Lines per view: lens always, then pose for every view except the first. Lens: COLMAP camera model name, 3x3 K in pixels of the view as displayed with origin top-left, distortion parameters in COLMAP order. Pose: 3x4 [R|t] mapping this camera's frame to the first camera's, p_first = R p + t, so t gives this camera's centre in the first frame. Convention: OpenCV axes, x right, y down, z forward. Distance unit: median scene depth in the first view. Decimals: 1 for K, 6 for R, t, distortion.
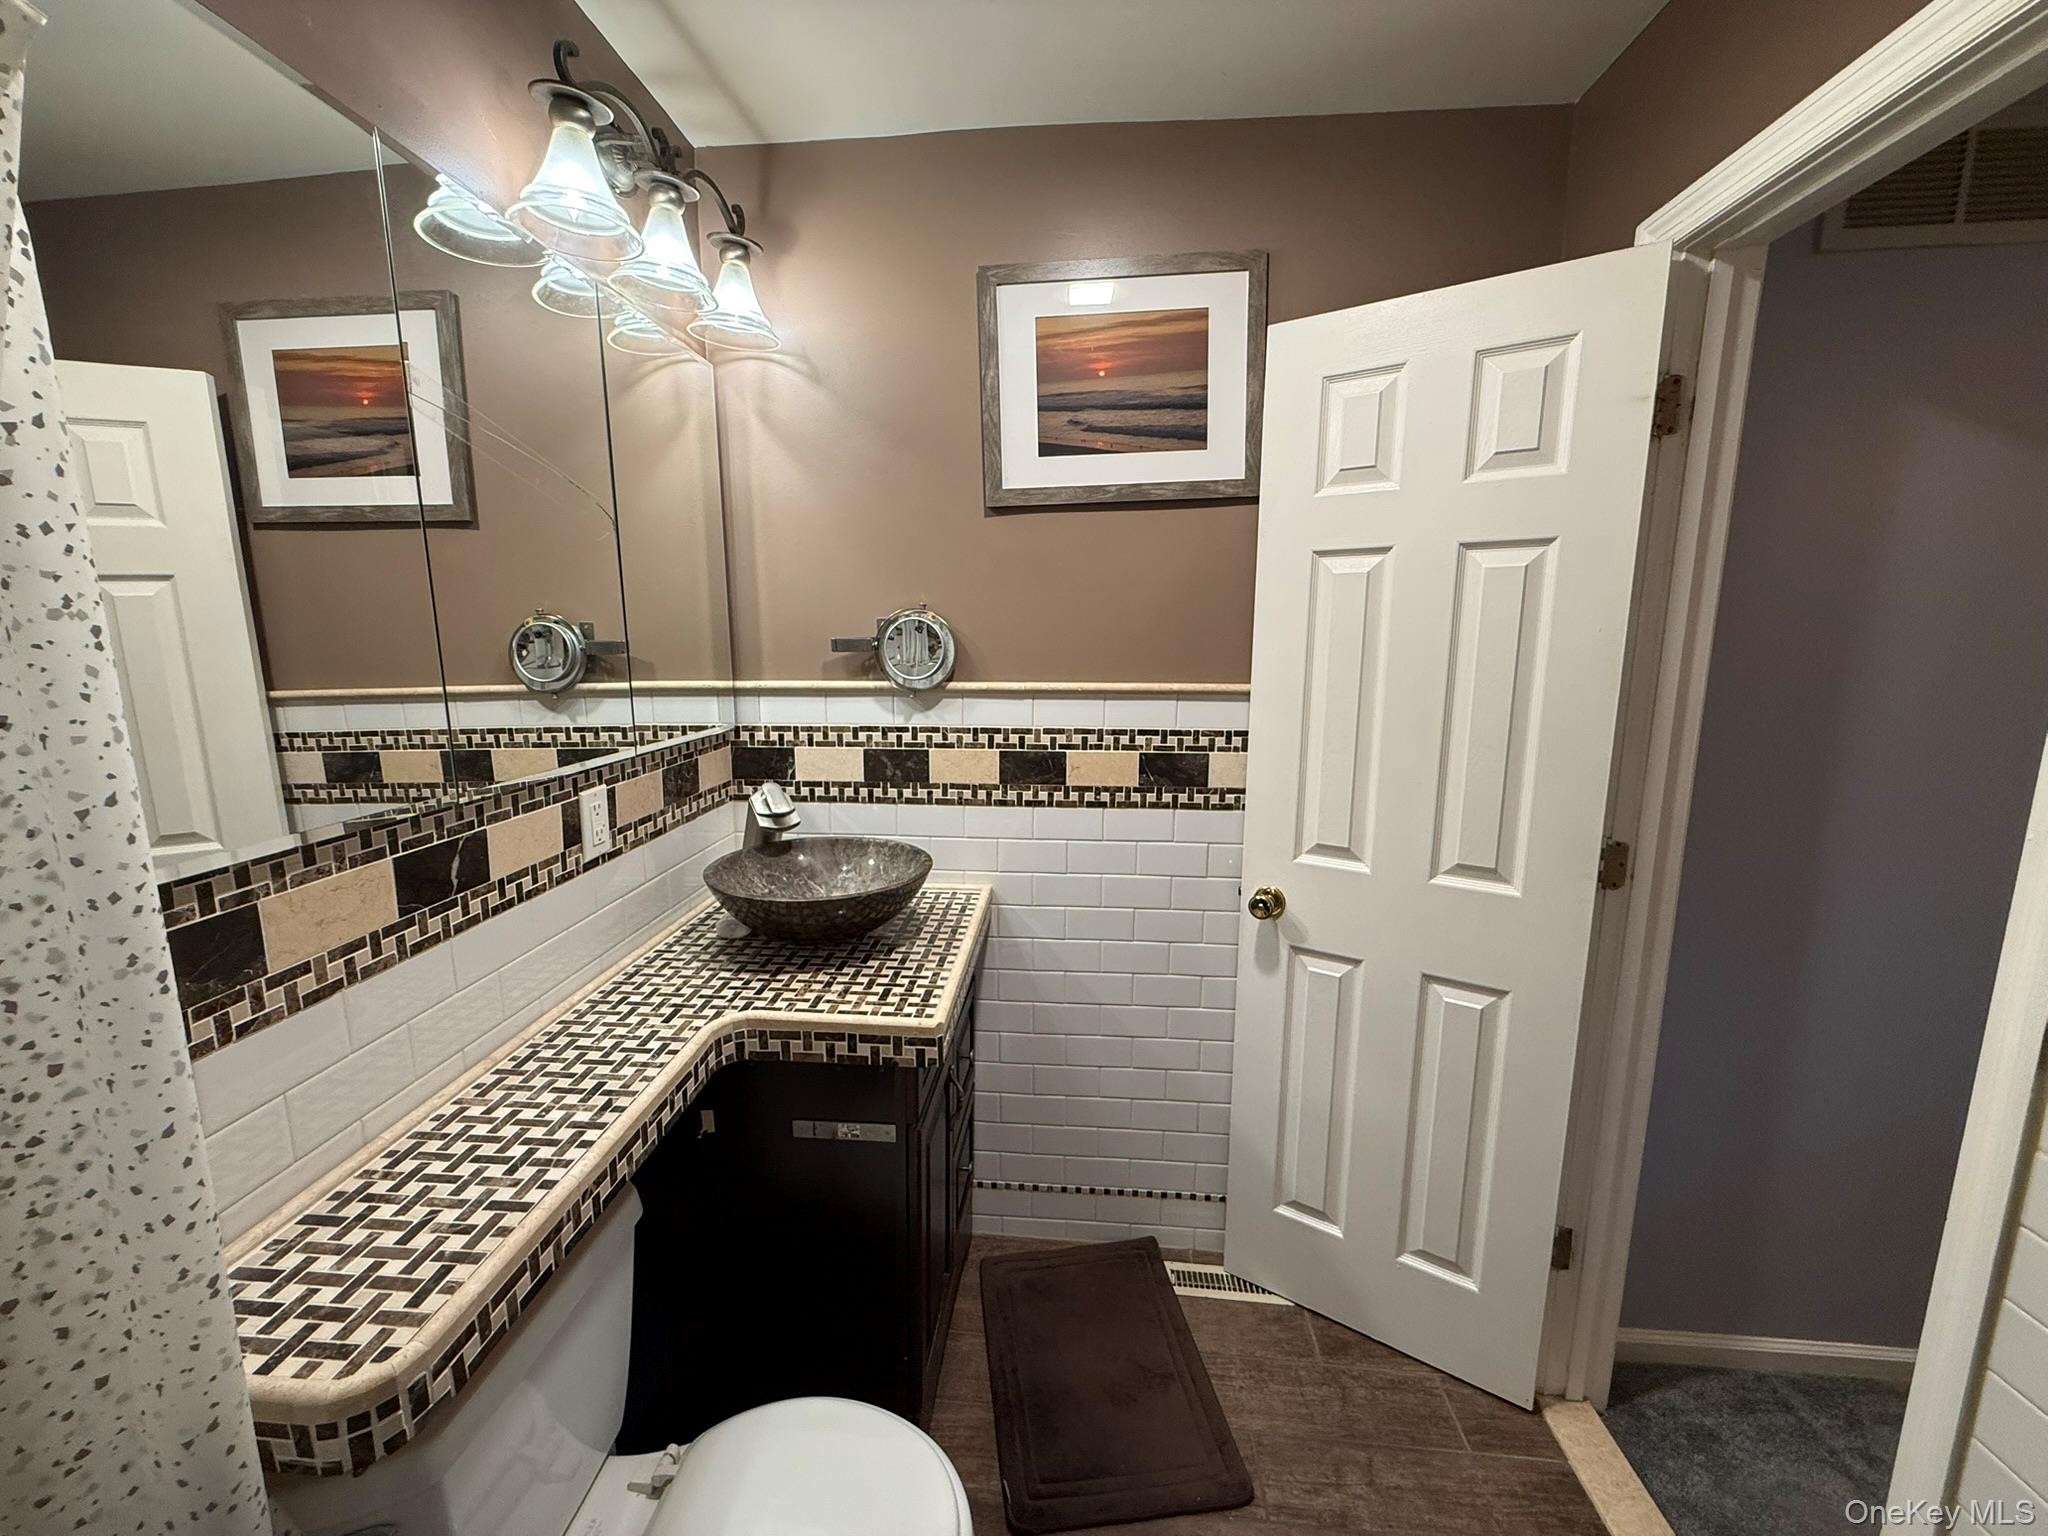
lens RADIAL K [[814.1, 0, 1013.4], [0, 814.1, 768.9], [0, 0, 1]] dist [-0.003843, -0.000316]
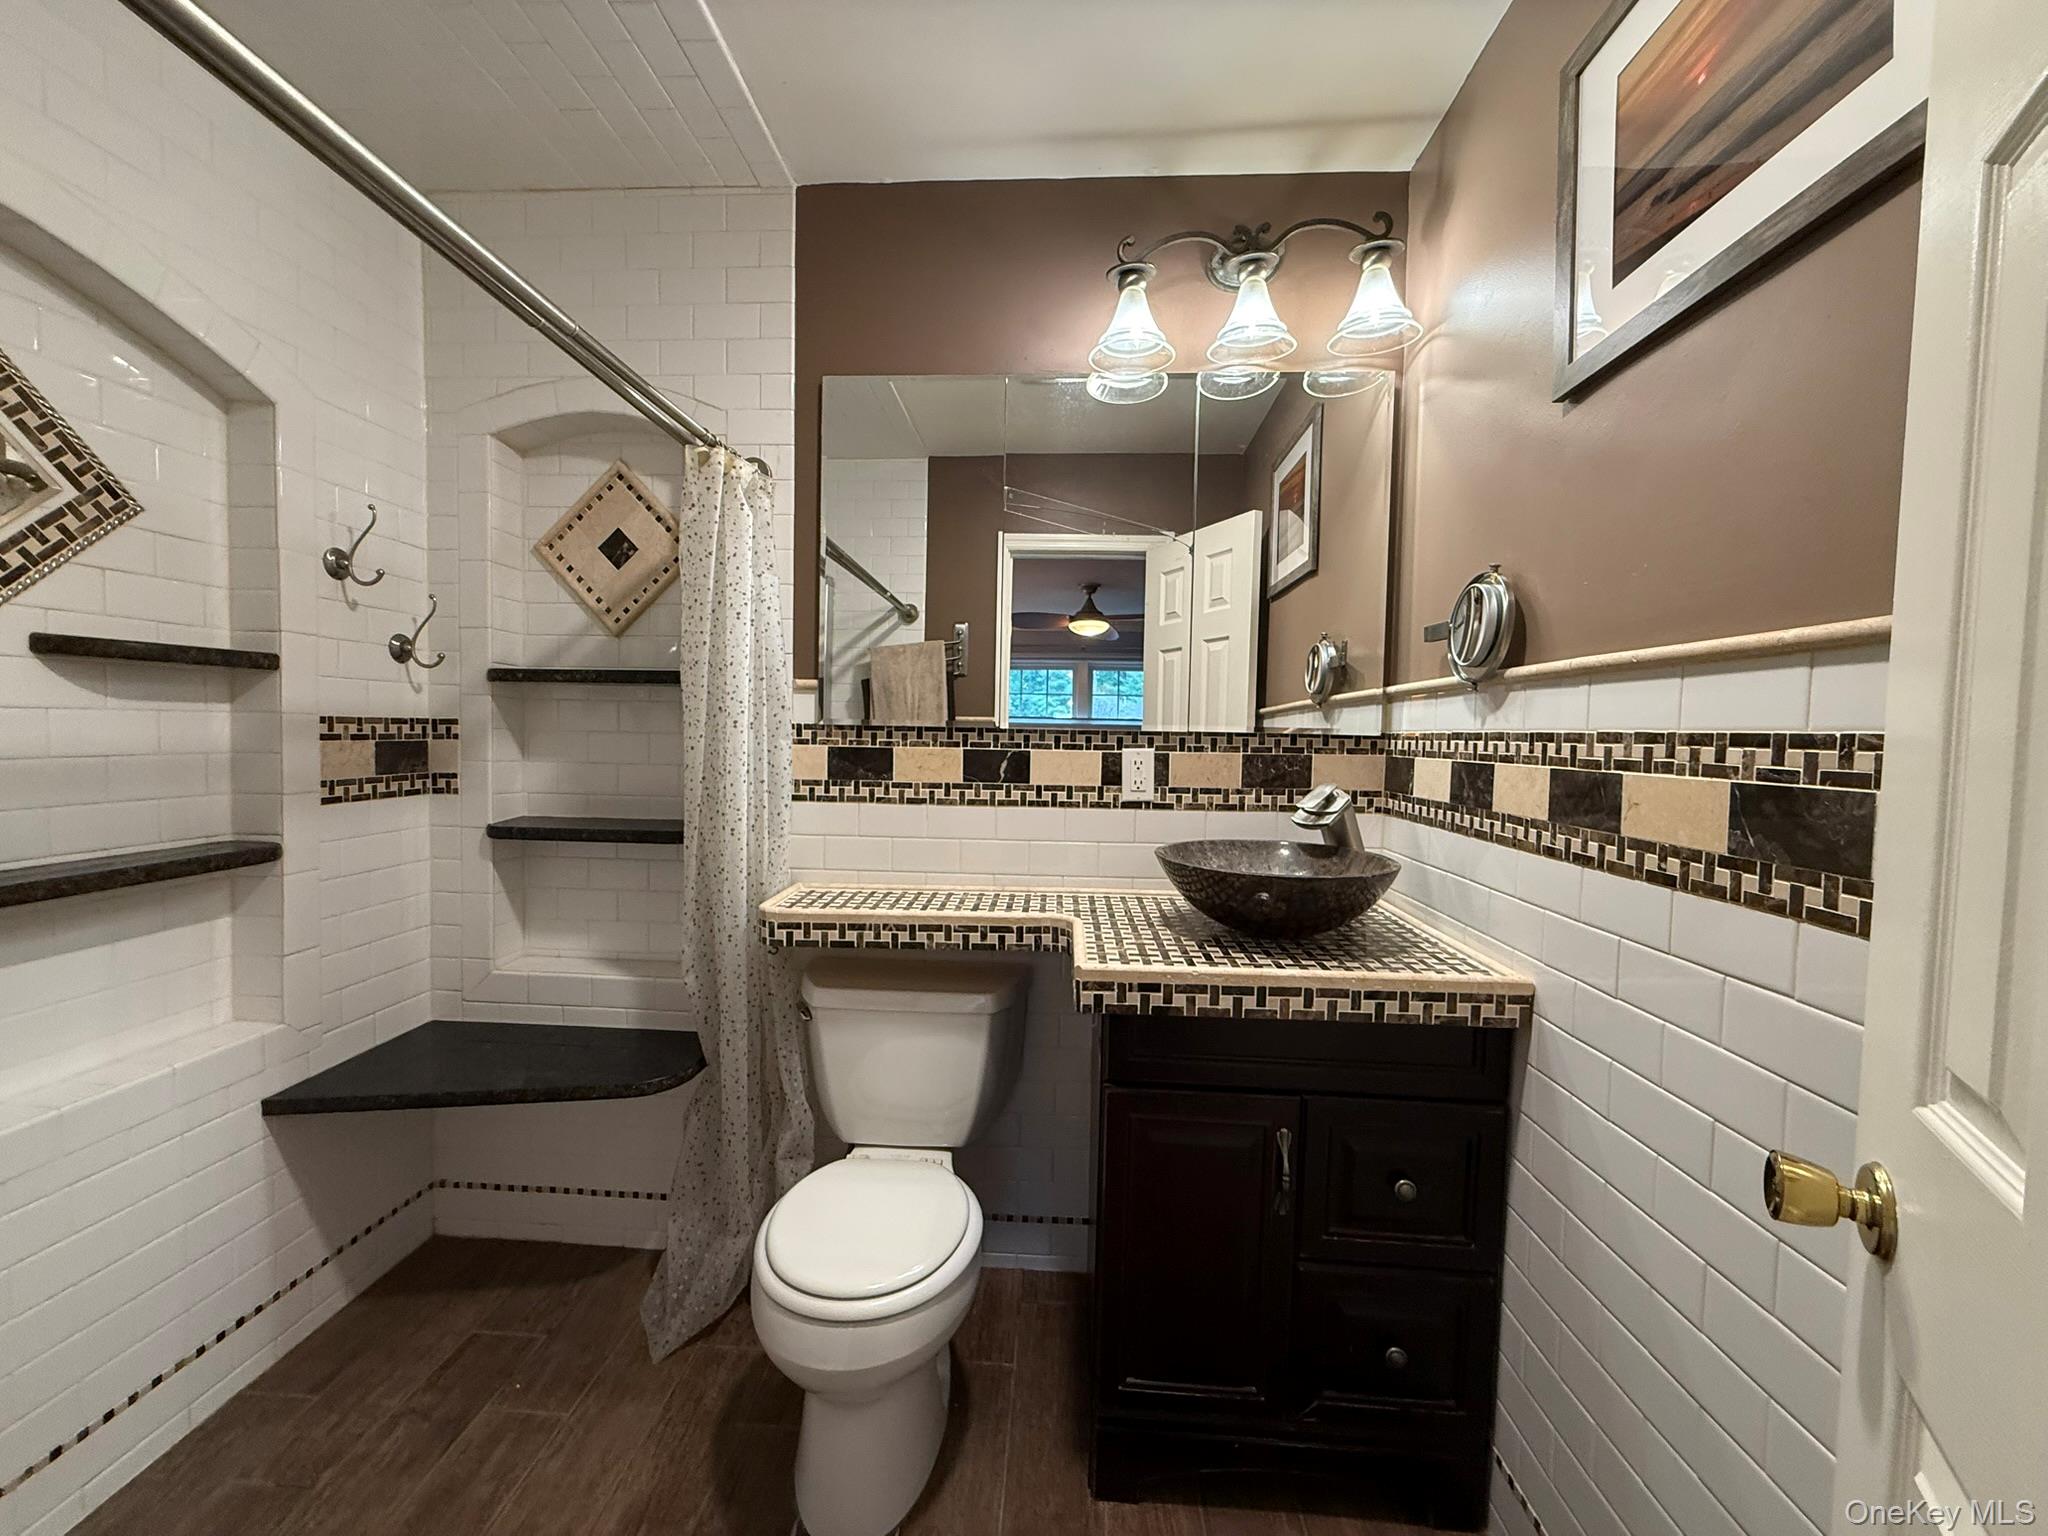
lens RADIAL K [[814.1, 0, 1013.4], [0, 814.1, 768.9], [0, 0, 1]] dist [-0.003843, -0.000316]
pose [[0.027848, 0.046831, -0.998515, 0.616824], [-0.185334, 0.981825, 0.040879, 0.030478], [0.982281, 0.183921, 0.036021, 0.569289]]
